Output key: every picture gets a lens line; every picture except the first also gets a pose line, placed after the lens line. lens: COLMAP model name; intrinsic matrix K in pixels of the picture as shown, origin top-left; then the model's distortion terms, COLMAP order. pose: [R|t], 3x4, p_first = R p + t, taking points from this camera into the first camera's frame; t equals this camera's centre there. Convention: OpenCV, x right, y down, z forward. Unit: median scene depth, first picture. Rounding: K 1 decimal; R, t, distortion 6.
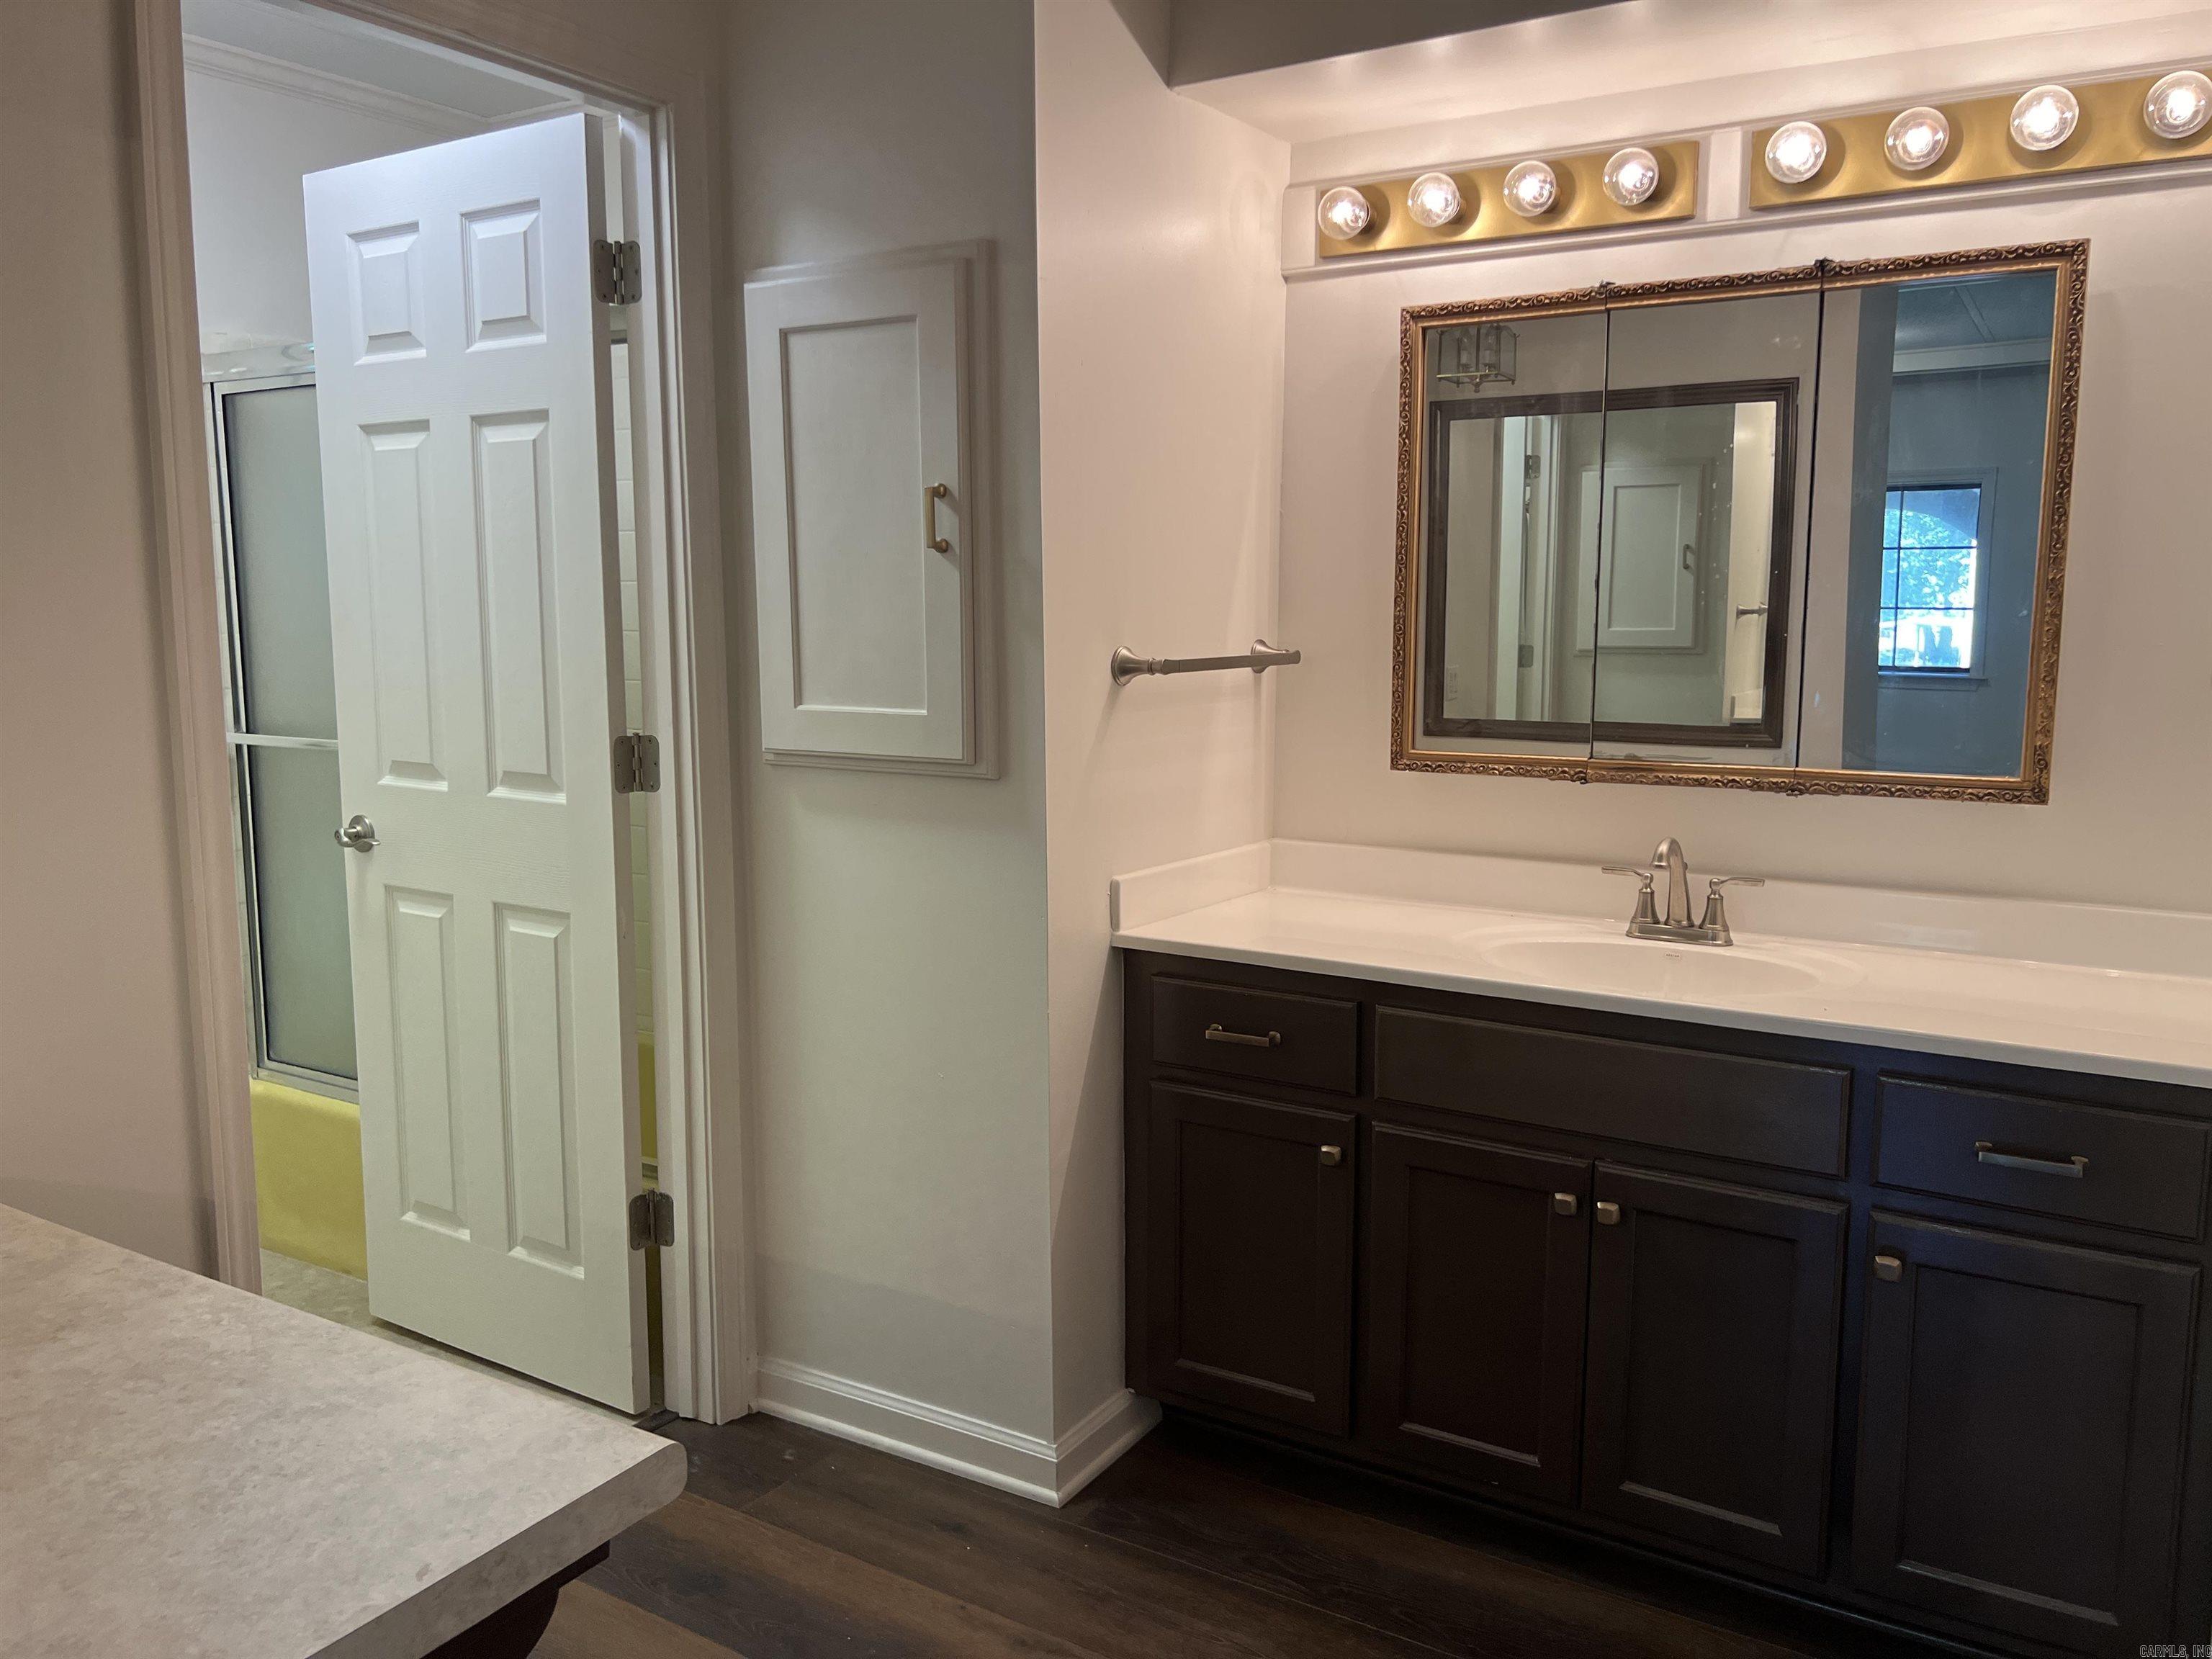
lens RADIAL K [[1689.8, 0, 1096.8], [0, 1689.8, 823.6], [0, 0, 1]] dist [0.108665, -0.125442]
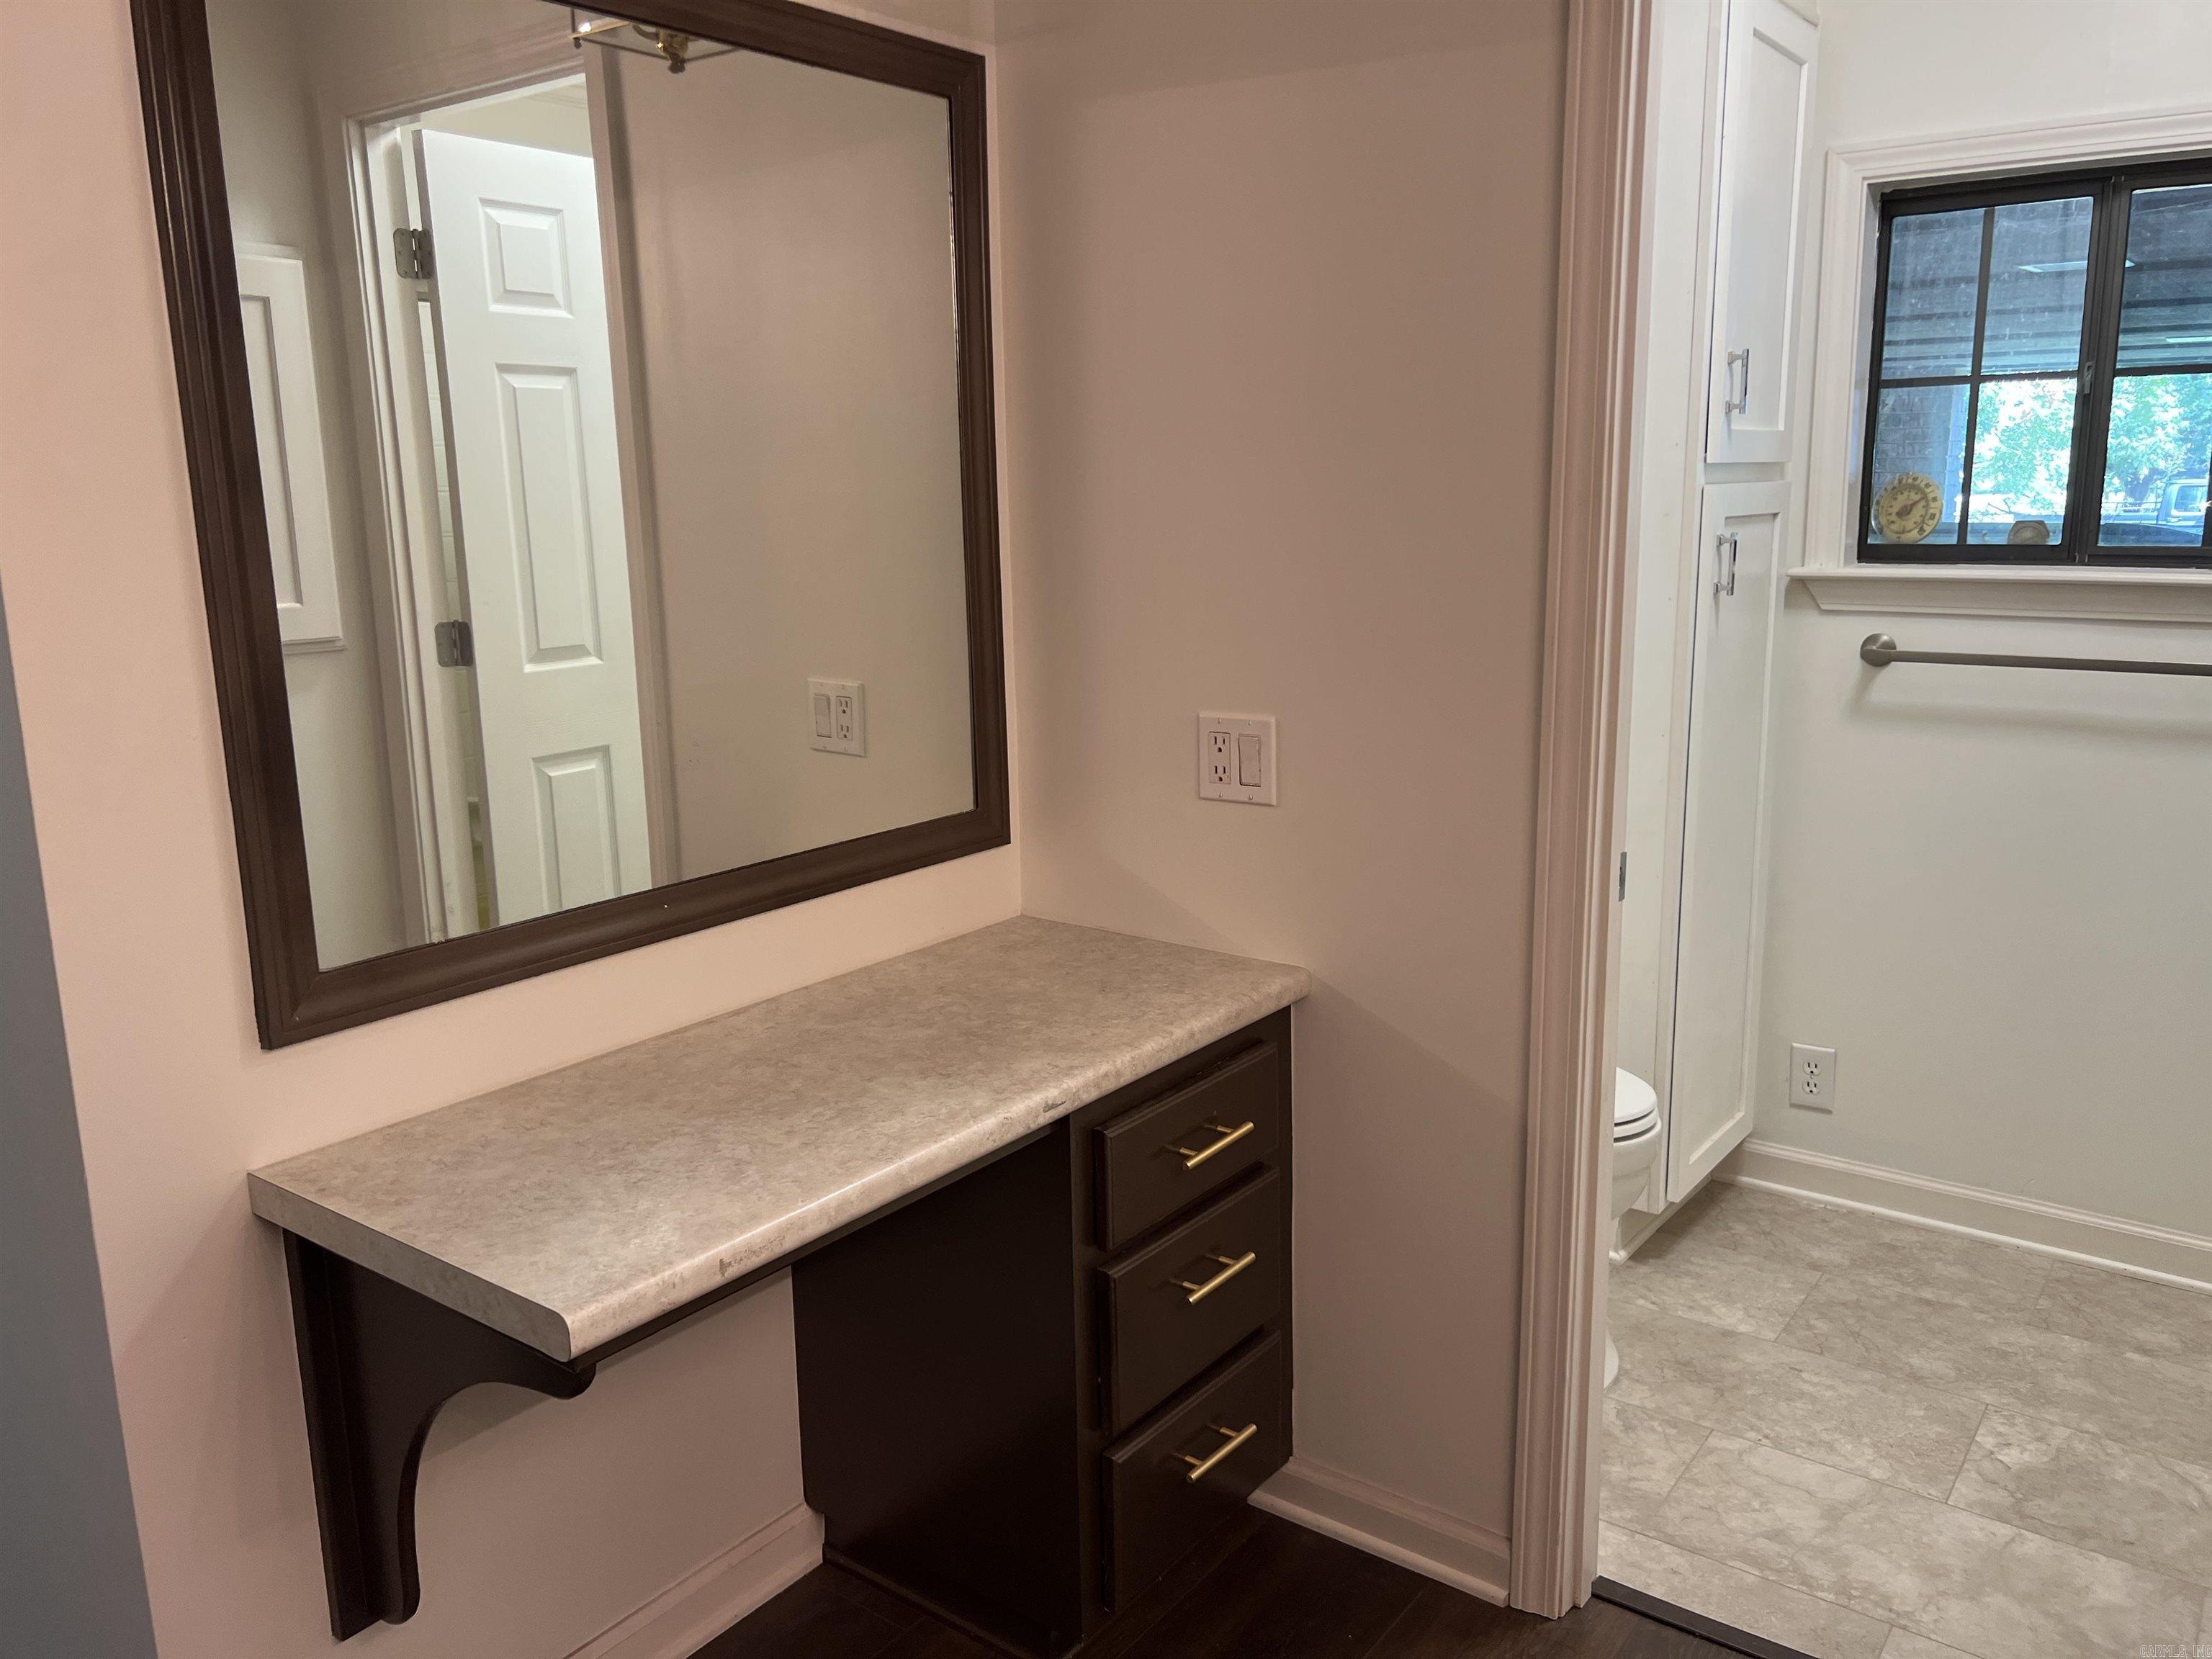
lens RADIAL K [[1689.8, 0, 1096.8], [0, 1689.8, 823.6], [0, 0, 1]] dist [0.108665, -0.125442]
pose [[-0.065234, 0.203976, -0.976800, 0.677253], [-0.133376, 0.968319, 0.211113, -0.199003], [0.988916, 0.144054, -0.035962, 1.247809]]
